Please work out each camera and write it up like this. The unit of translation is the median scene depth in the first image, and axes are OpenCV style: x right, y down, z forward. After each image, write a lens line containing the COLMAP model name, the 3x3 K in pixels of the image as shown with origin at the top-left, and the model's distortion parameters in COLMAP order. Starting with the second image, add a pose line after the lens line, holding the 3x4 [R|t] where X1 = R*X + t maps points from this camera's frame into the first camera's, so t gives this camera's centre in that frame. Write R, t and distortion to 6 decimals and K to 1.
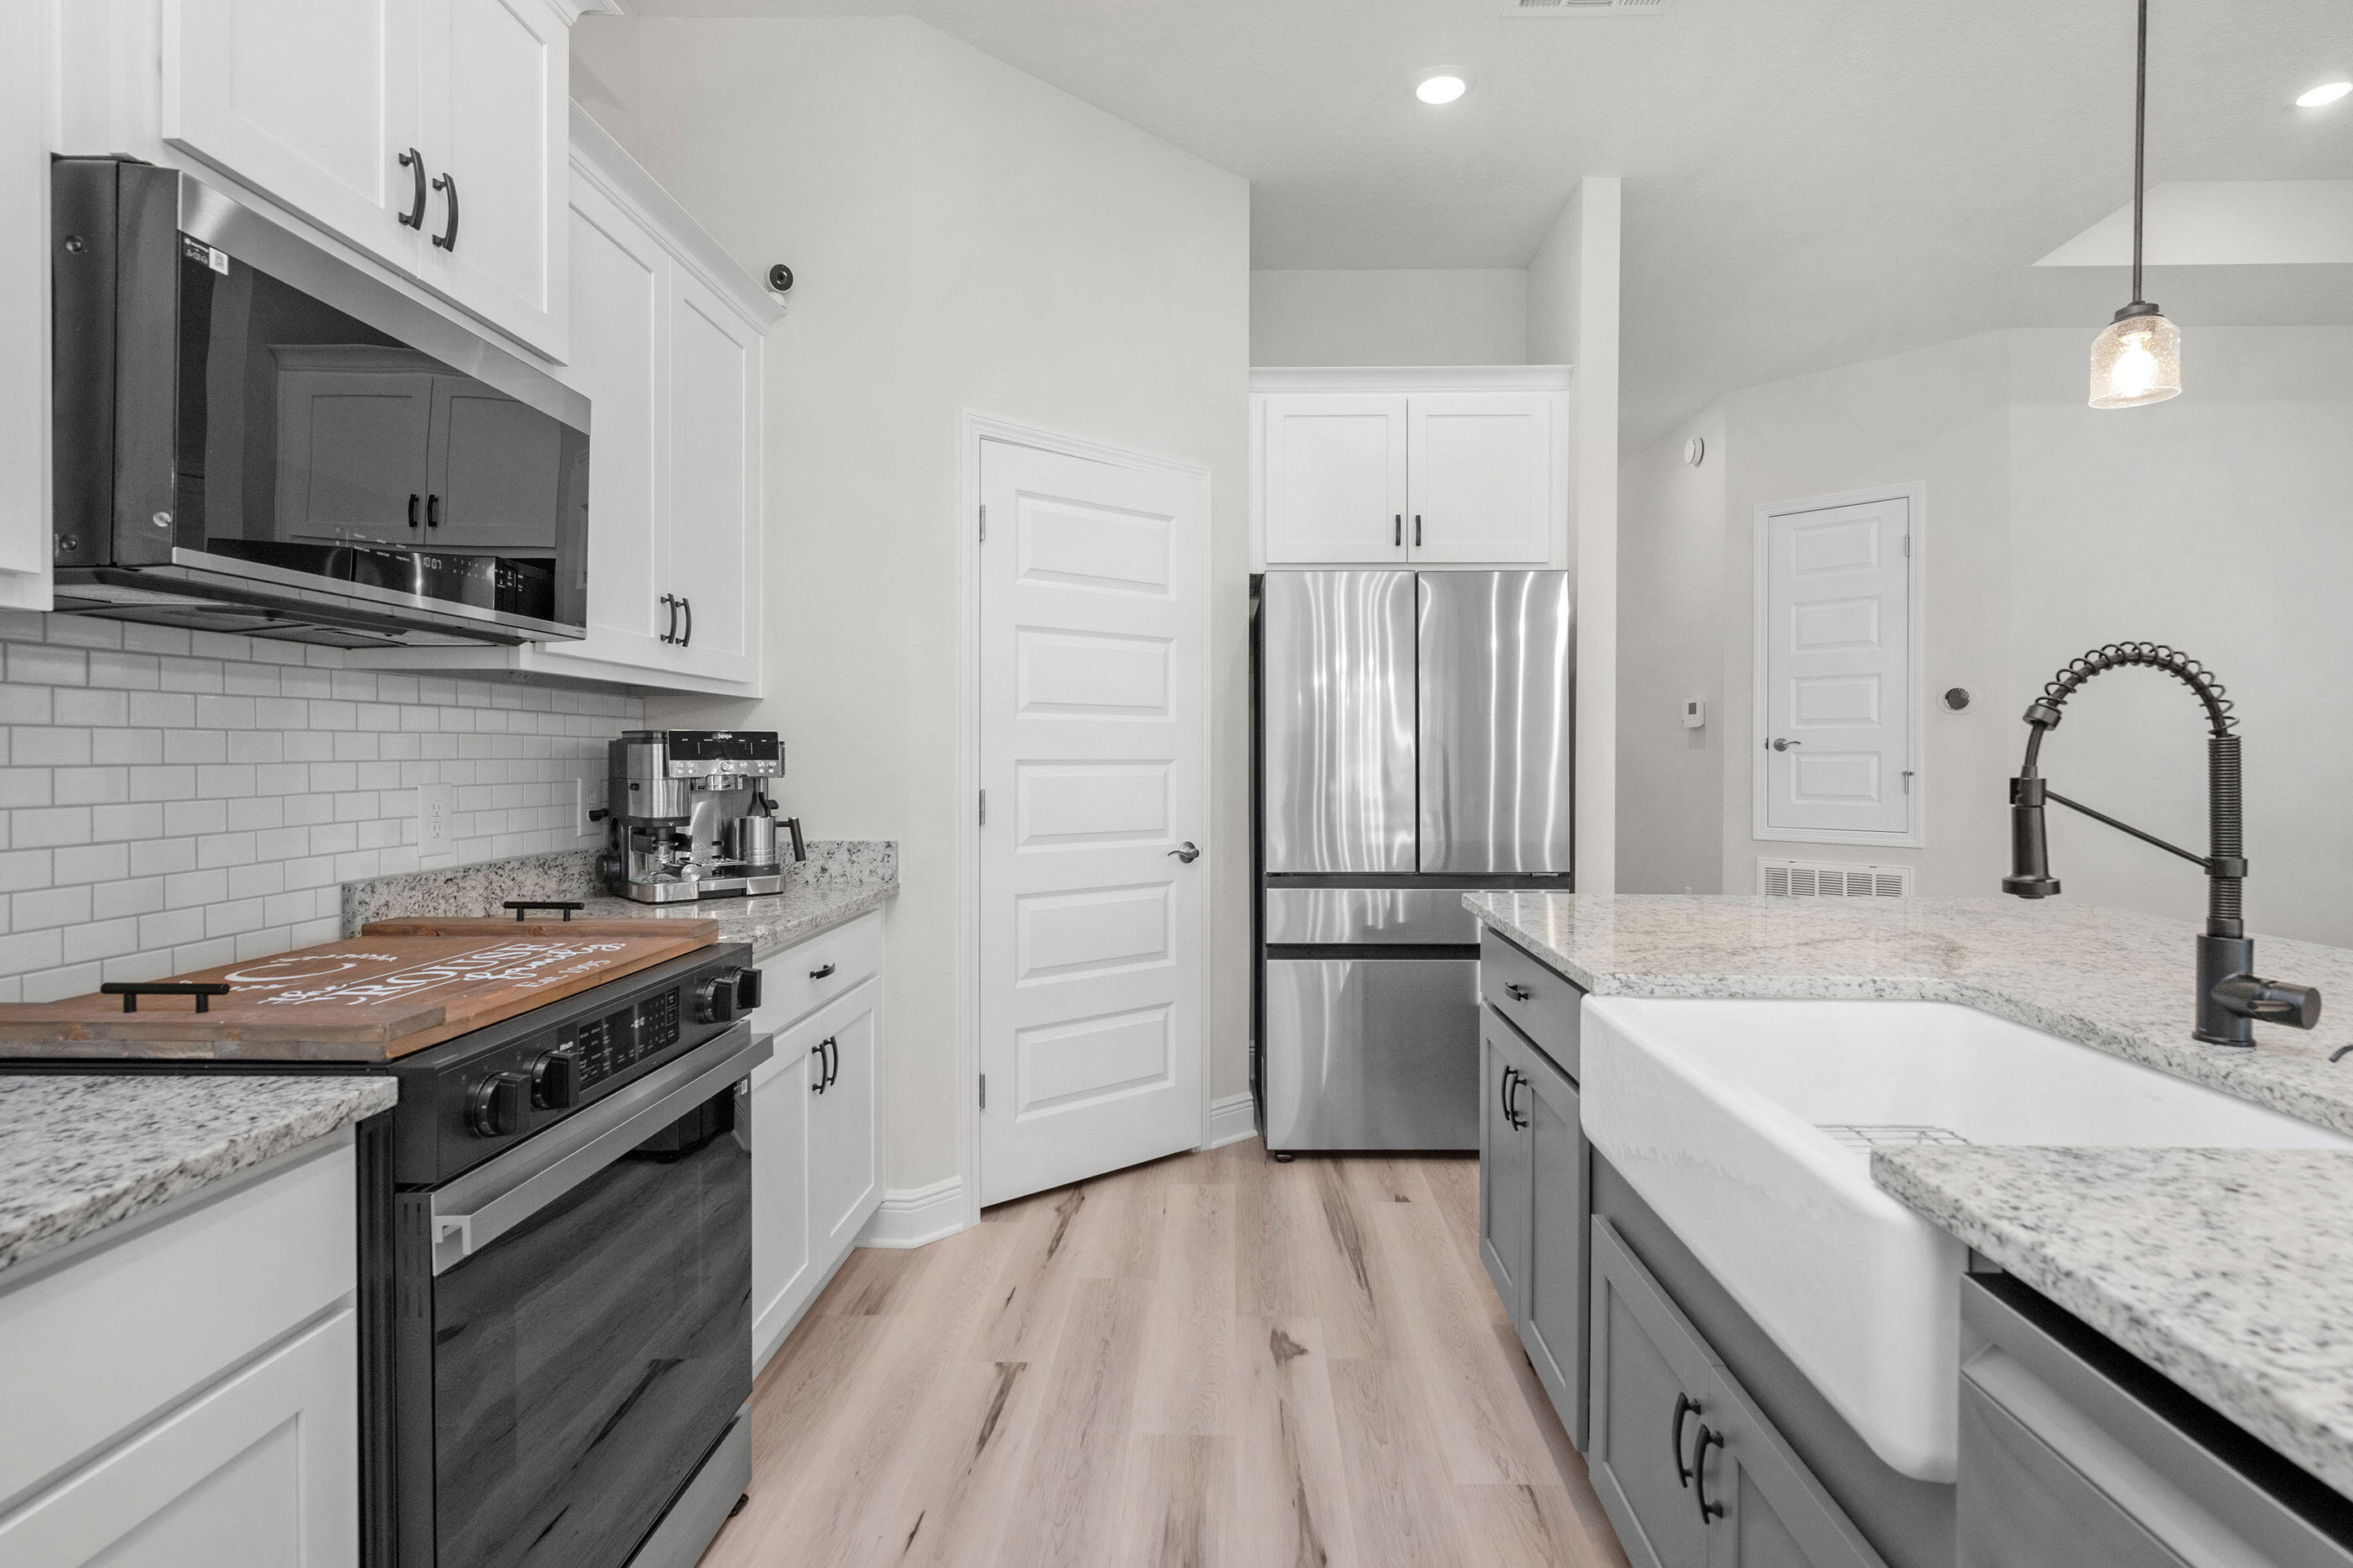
lens RADIAL K [[1219.3, 0, 1176.5], [0, 1219.3, 784.0], [0, 0, 1]] dist [-0.000152, -0.000051]
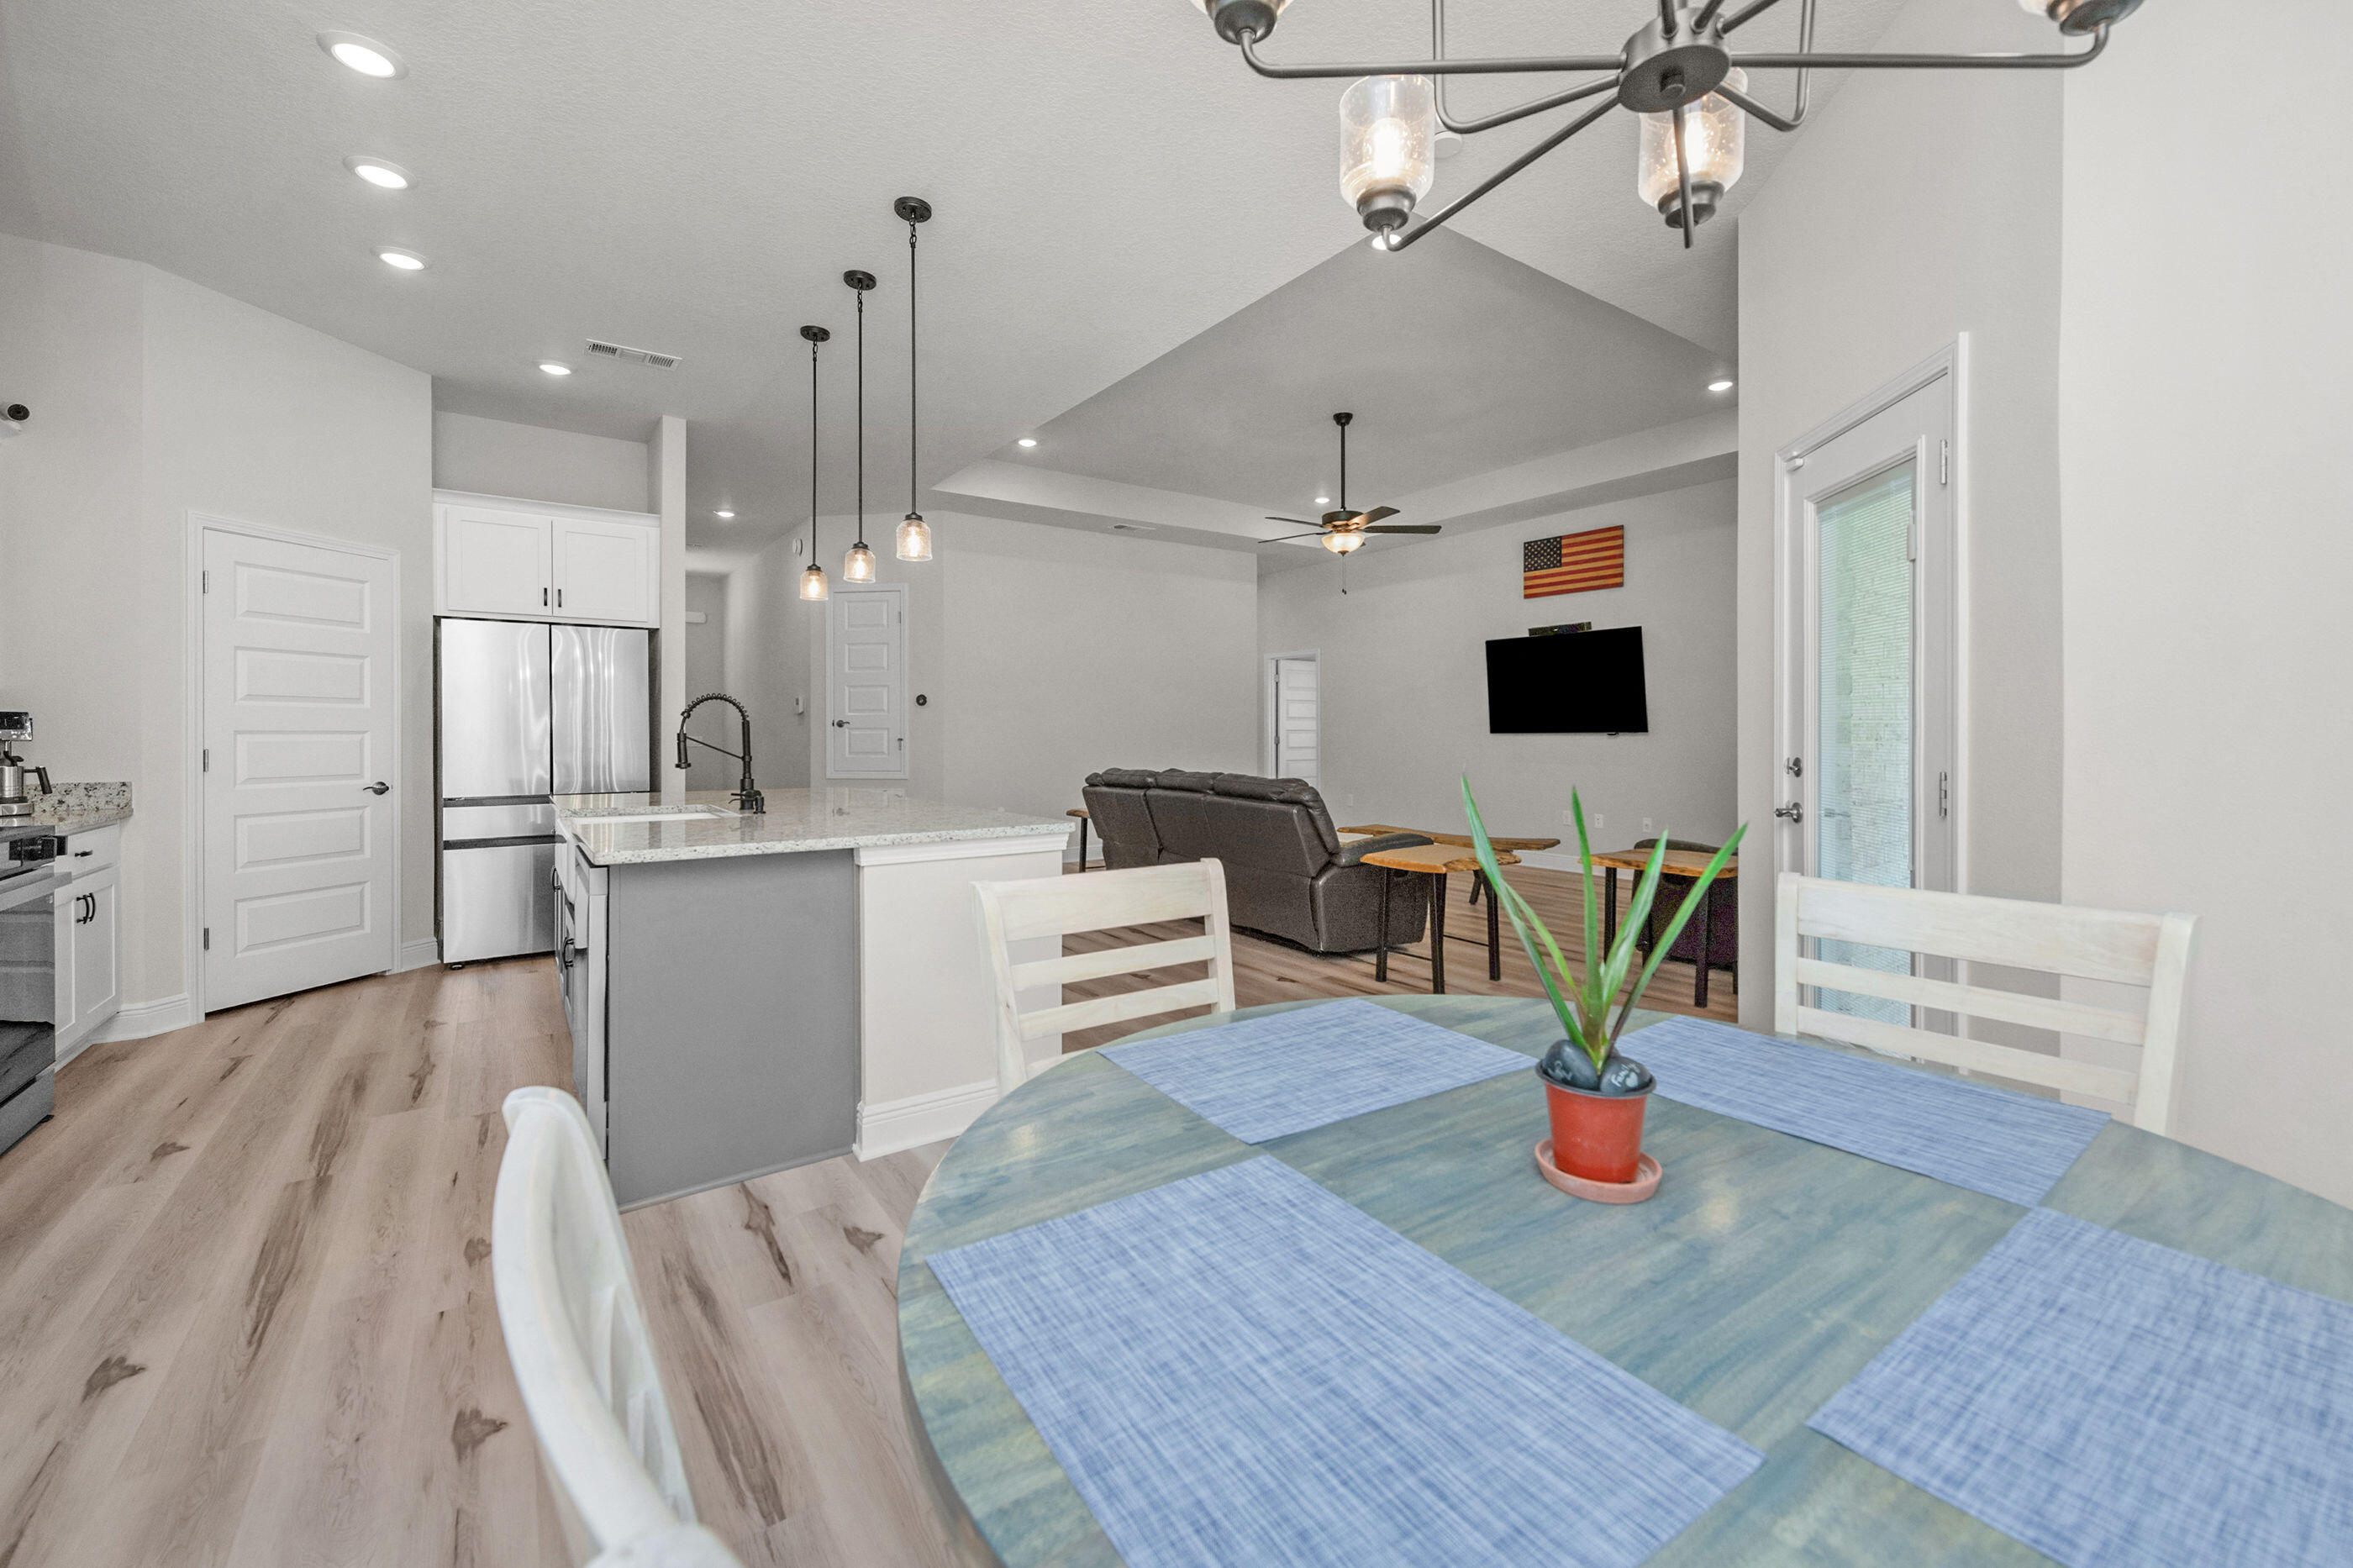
lens RADIAL K [[953.8, 0, 1185.5], [0, 953.8, 736.1], [0, 0, 1]] dist [0.001800, 0.000174]
pose [[0.780116, -0.004308, 0.625620, 0.052473], [0.016287, 0.999777, -0.013424, 0.022701], [-0.625423, 0.020662, 0.780012, -0.700207]]
